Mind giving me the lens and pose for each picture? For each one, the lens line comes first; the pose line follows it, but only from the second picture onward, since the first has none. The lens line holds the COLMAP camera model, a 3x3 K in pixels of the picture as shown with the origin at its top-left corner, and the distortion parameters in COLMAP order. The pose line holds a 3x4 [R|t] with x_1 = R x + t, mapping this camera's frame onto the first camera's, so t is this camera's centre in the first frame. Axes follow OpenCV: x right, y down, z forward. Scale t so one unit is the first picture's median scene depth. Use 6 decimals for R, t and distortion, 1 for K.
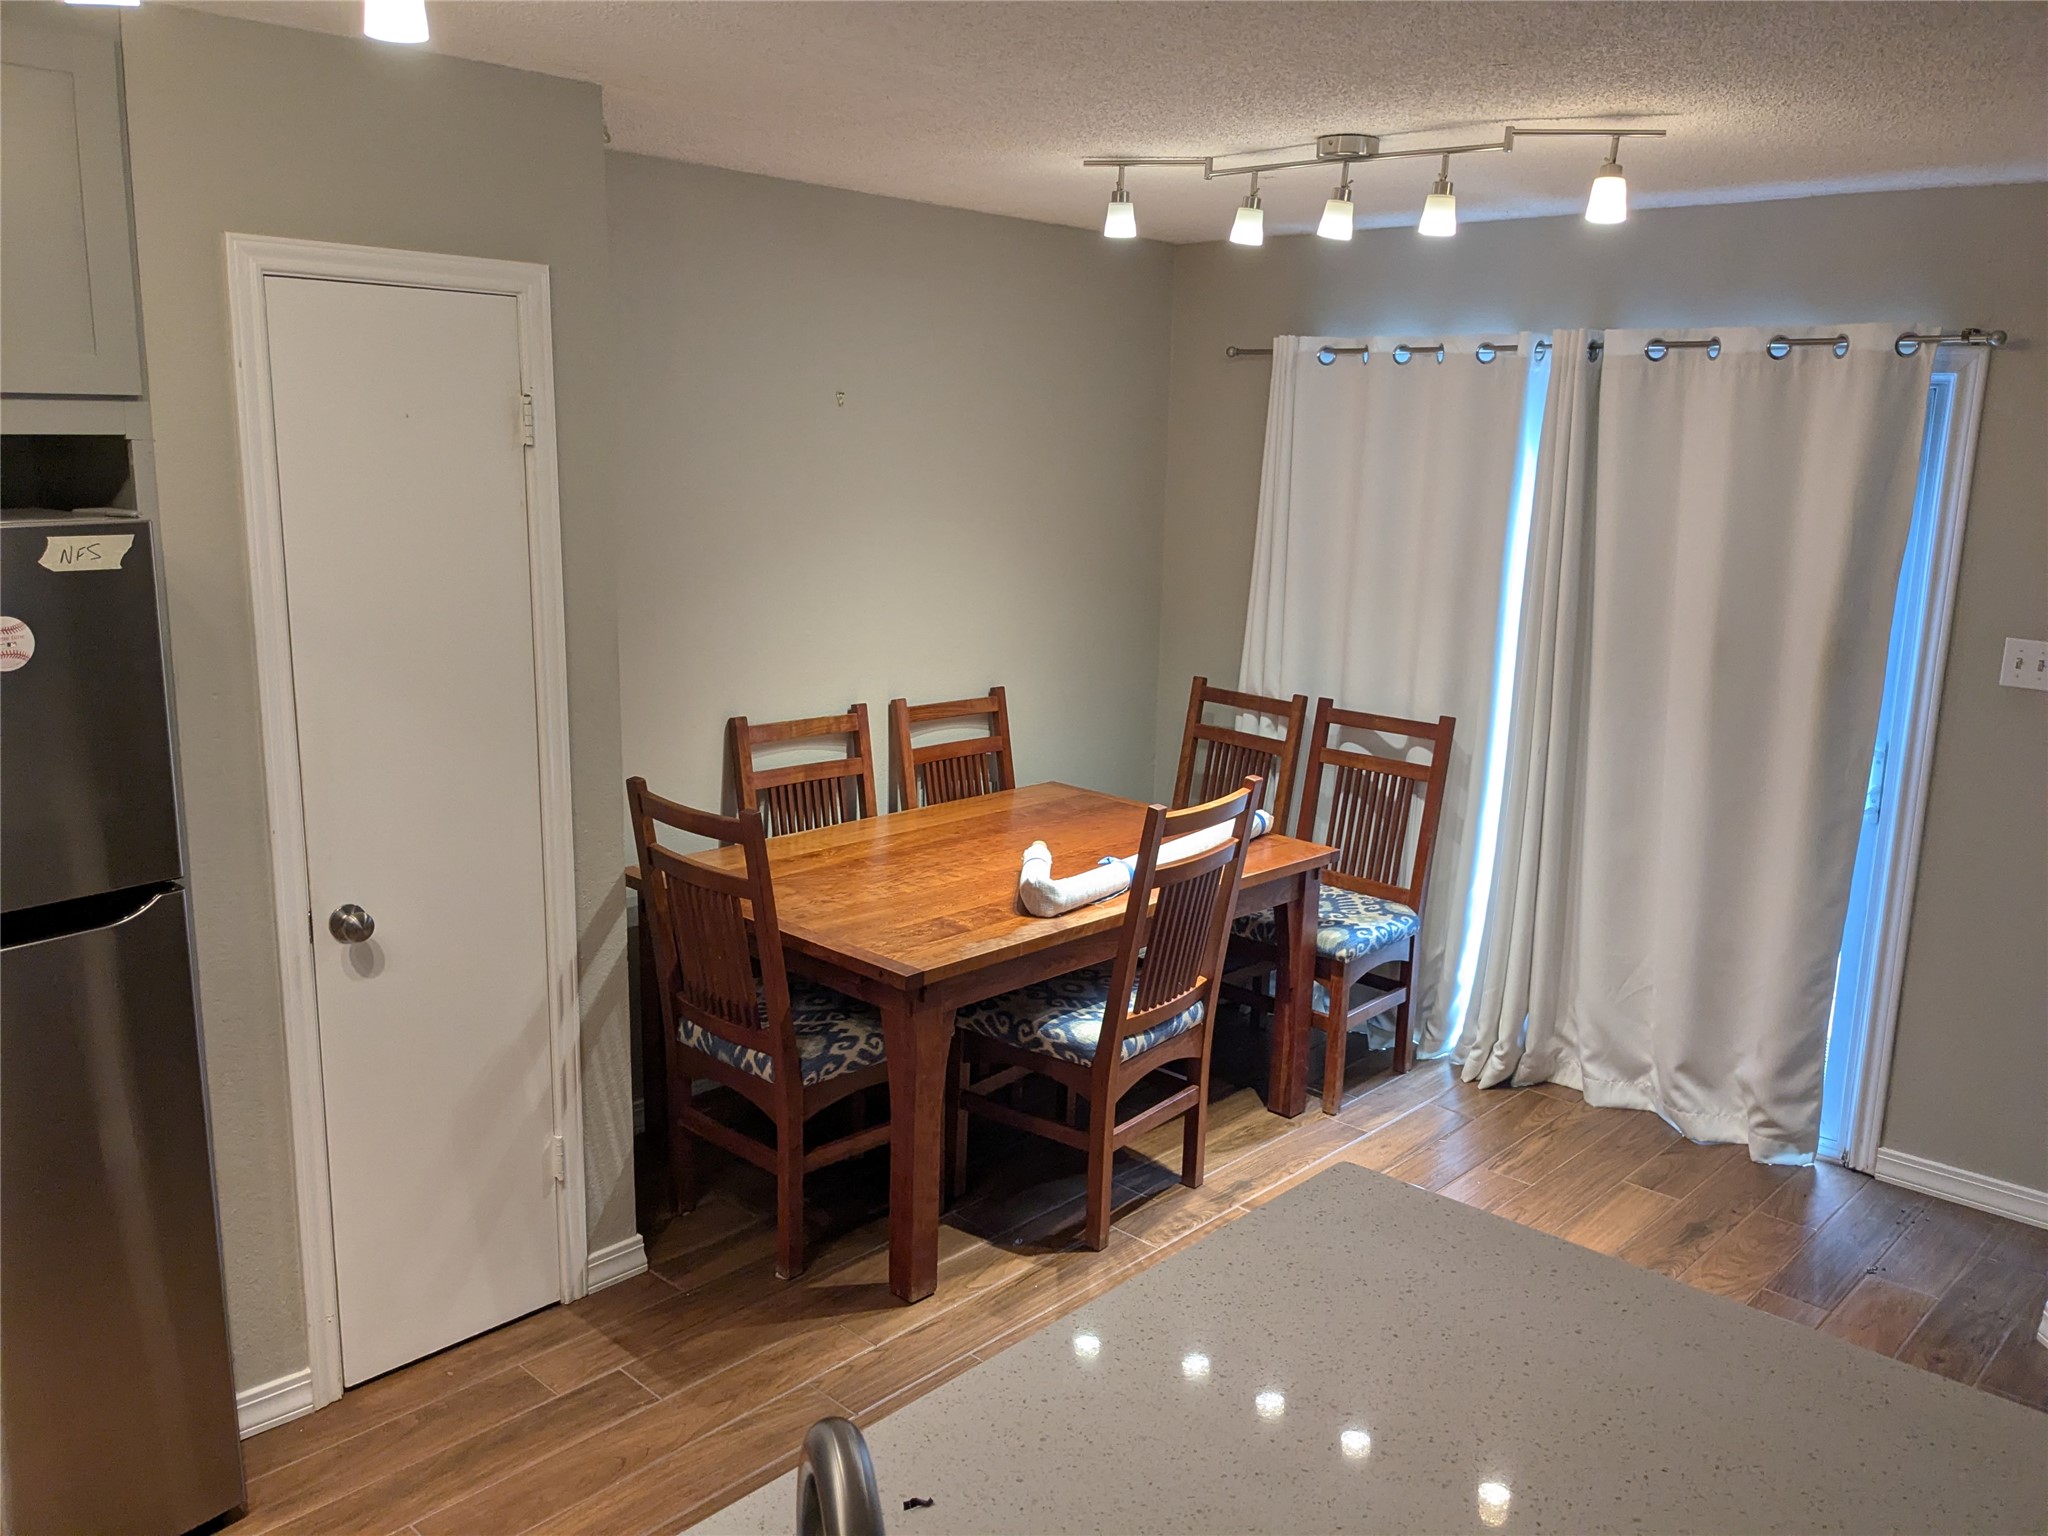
lens RADIAL K [[1629.1, 0, 1027.0], [0, 1629.1, 775.9], [0, 0, 1]] dist [-0.016540, 0.050510]
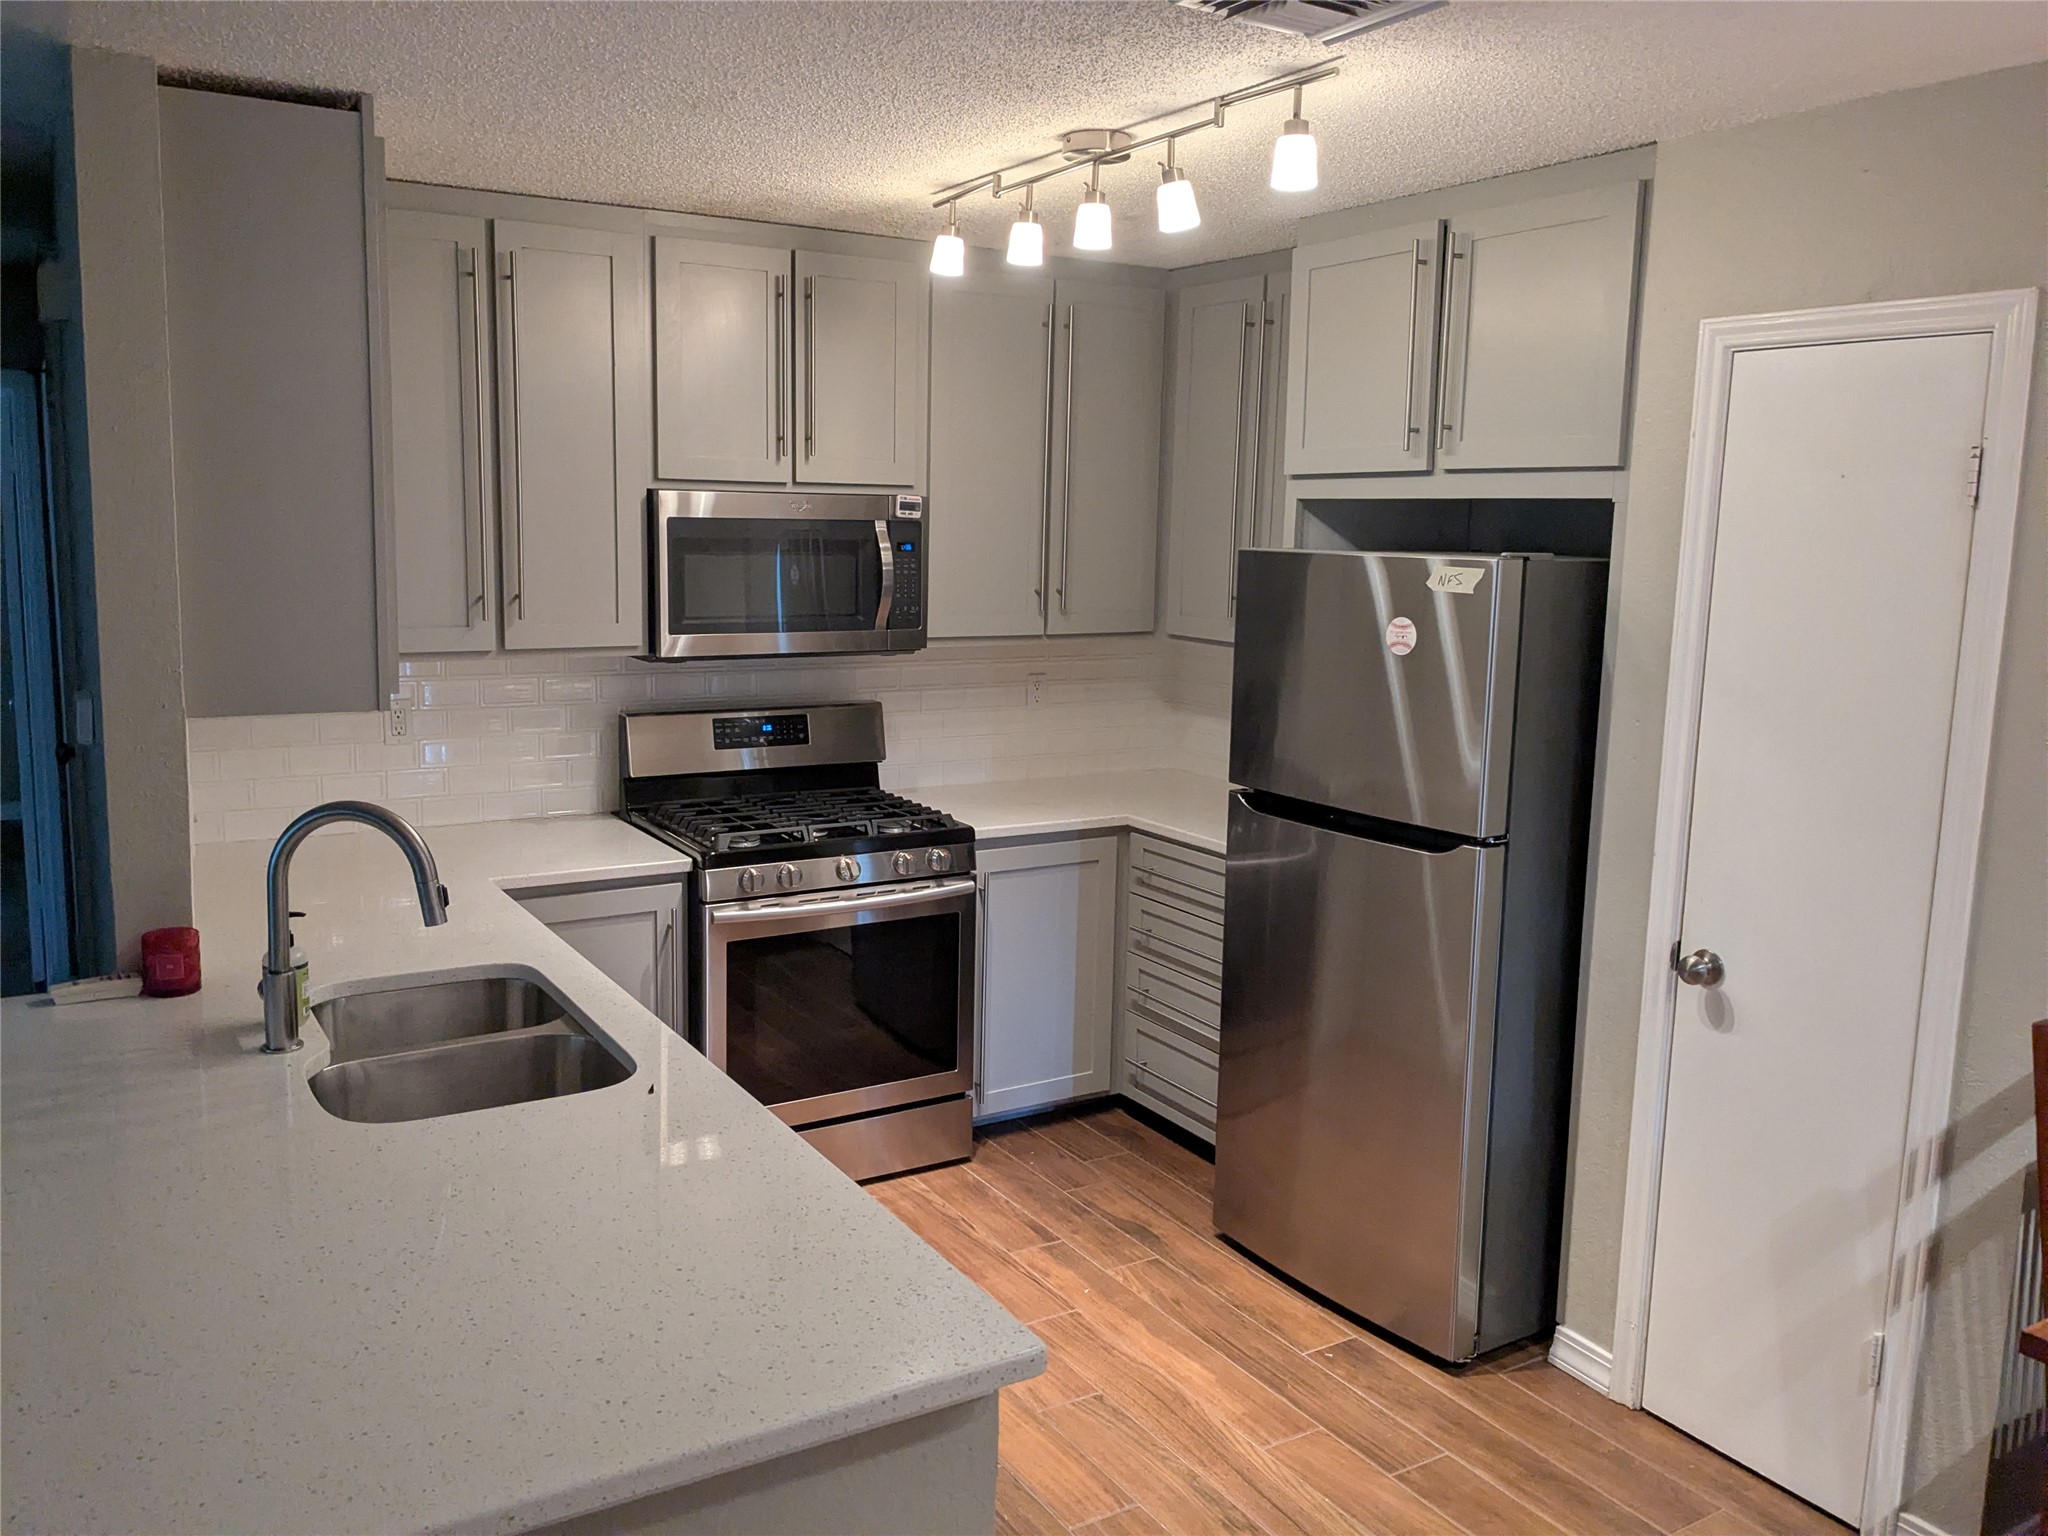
lens RADIAL K [[1629.1, 0, 1028.6], [0, 1629.1, 758.4], [0, 0, 1]] dist [-0.016540, 0.050510]
pose [[-0.253106, 0.121909, -0.959727, 0.648960], [-0.226341, 0.957034, 0.181259, -0.123583], [0.940589, 0.263104, -0.214638, 0.771487]]
